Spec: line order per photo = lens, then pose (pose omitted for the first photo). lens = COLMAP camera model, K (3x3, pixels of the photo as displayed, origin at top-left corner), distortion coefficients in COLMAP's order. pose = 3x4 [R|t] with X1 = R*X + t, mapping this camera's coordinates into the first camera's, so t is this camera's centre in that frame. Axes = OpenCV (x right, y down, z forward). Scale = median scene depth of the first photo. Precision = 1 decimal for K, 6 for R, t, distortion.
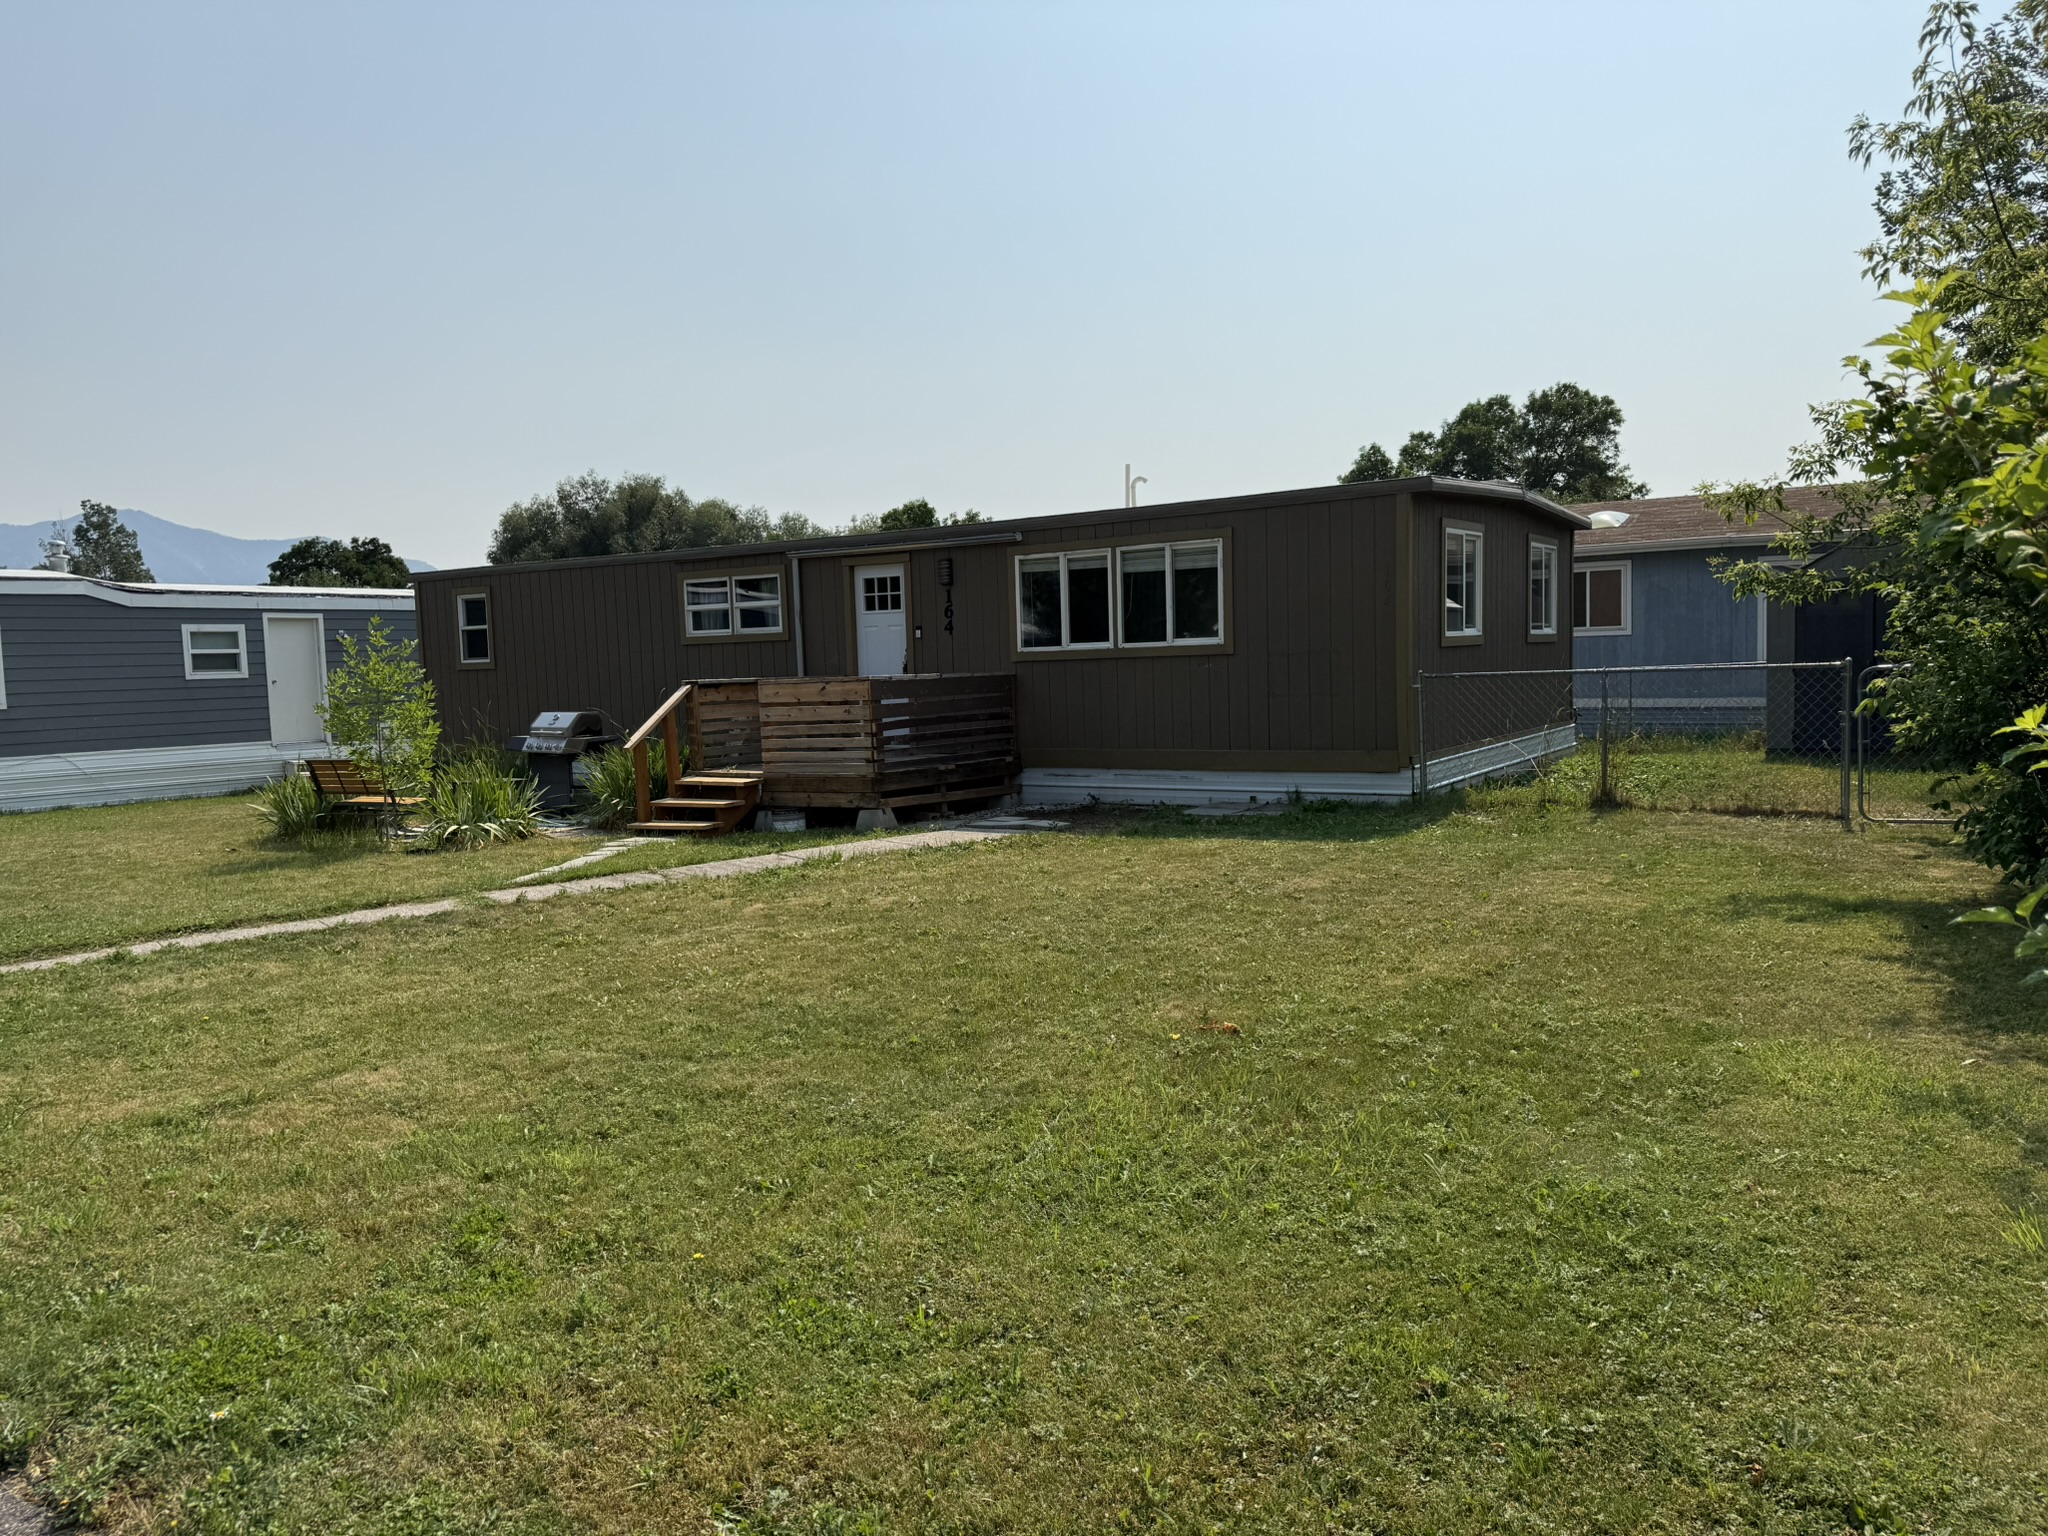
lens RADIAL K [[1429.9, 0, 1022.9], [0, 1429.9, 754.2], [0, 0, 1]] dist [0.048106, -0.058283]
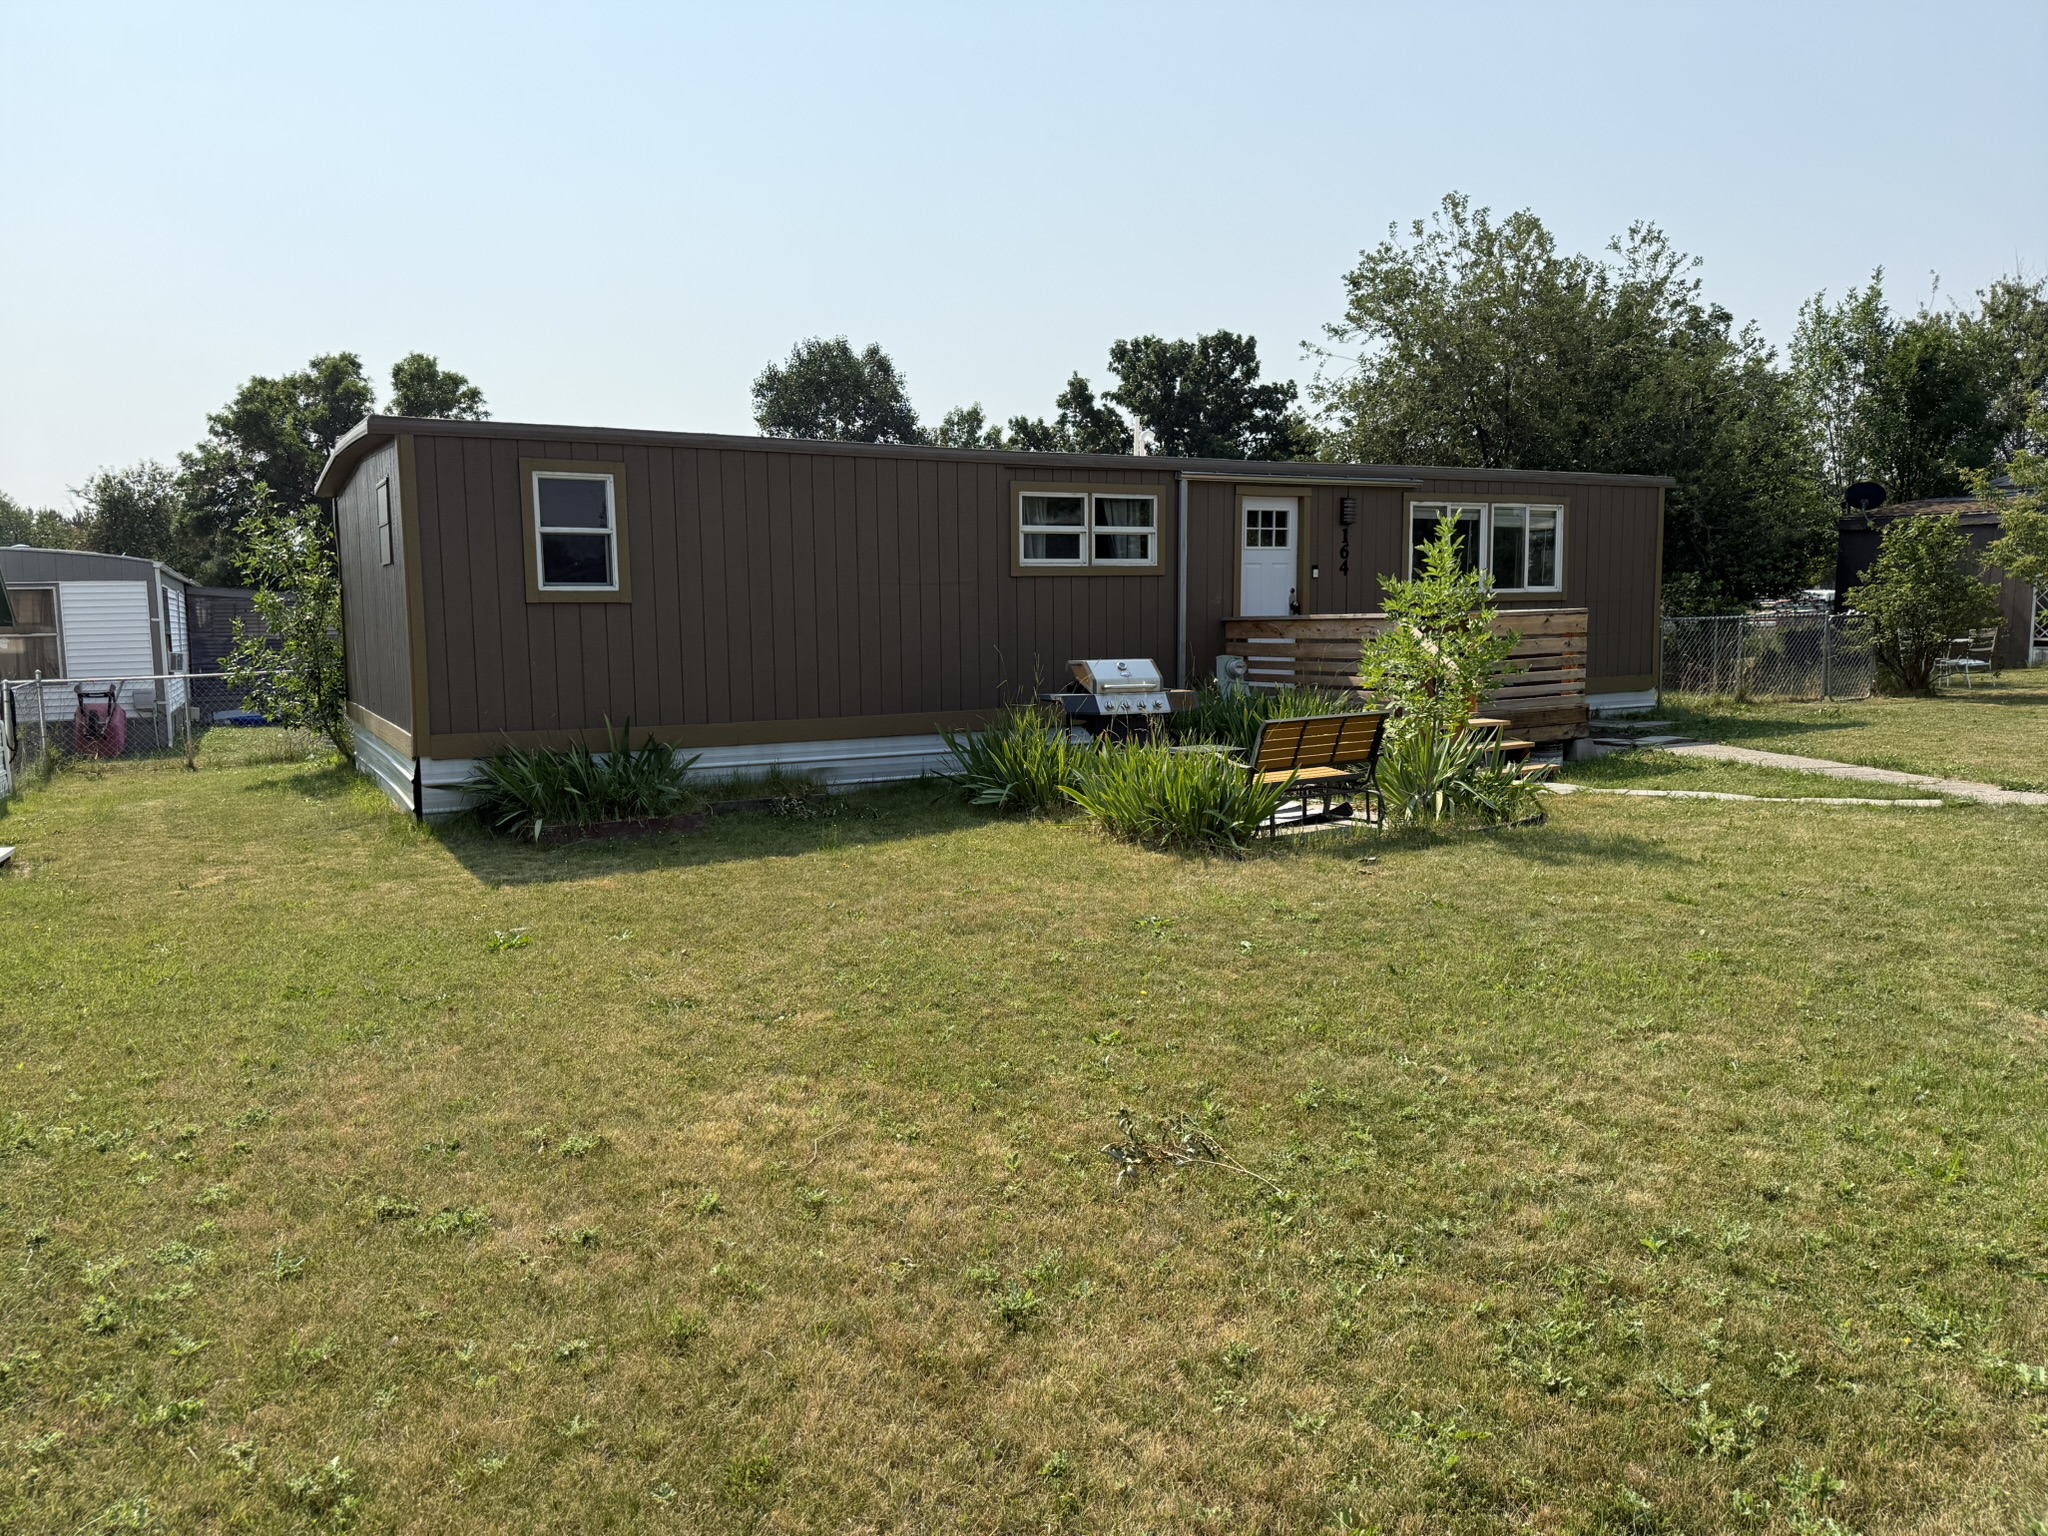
lens RADIAL K [[1429.9, 0, 1017.4], [0, 1429.9, 778.5], [0, 0, 1]] dist [0.048106, -0.058283]
pose [[0.491000, -0.078001, 0.867661, -0.632149], [0.060668, 0.996627, 0.055263, -0.007511], [-0.869045, 0.025505, 0.494076, 0.433926]]
